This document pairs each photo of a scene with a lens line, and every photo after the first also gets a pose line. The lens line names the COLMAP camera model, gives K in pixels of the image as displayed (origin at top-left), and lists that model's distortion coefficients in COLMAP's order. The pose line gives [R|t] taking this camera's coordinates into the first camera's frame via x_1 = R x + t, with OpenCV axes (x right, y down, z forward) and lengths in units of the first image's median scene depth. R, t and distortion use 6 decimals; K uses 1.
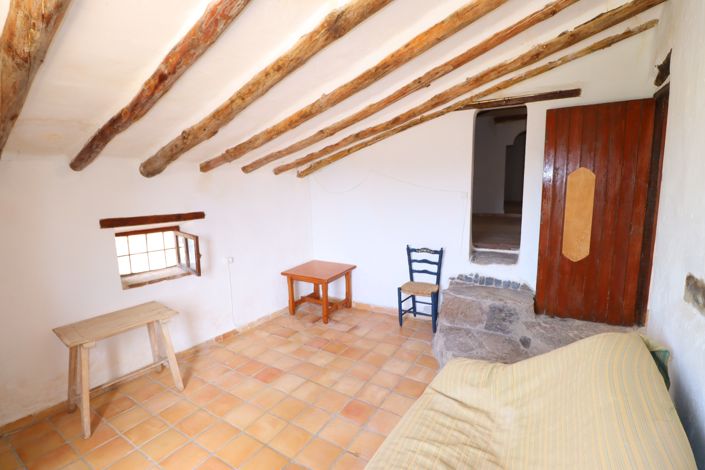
lens RADIAL K [[327.9, 0, 351.5], [0, 327.9, 233.0], [0, 0, 1]] dist [-0.000911, -0.008029]
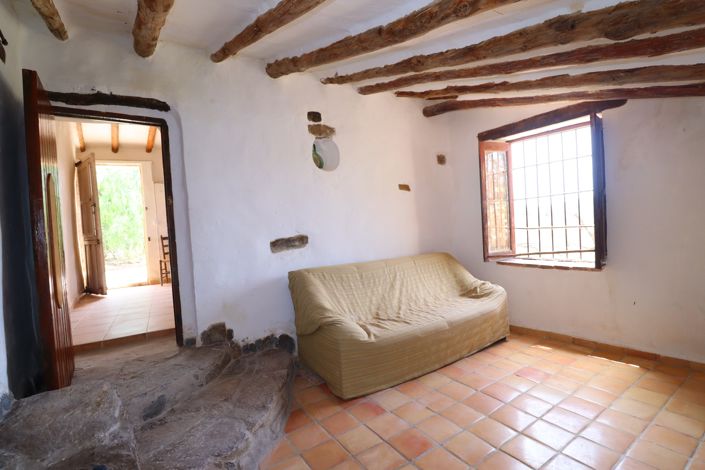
lens RADIAL K [[327.9, 0, 357.6], [0, 327.9, 233.3], [0, 0, 1]] dist [-0.000911, -0.008029]
pose [[-0.912668, 0.063672, 0.403711, -0.154389], [0.133082, 0.980254, 0.146255, -0.074011], [-0.386427, 0.187209, -0.903120, 1.179708]]
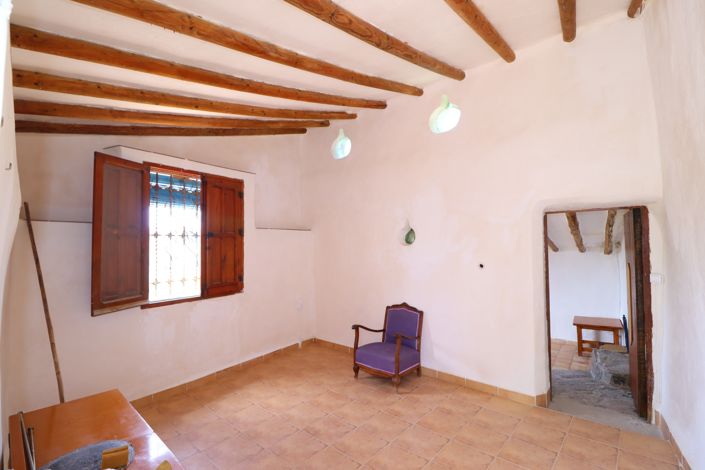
lens RADIAL K [[327.9, 0, 355.4], [0, 327.9, 236.6], [0, 0, 1]] dist [-0.000911, -0.008029]
pose [[-0.091279, -0.002882, -0.995821, 1.668349], [-0.124248, 0.992215, 0.008517, -0.155735], [0.988044, 0.124506, -0.090926, 0.091813]]
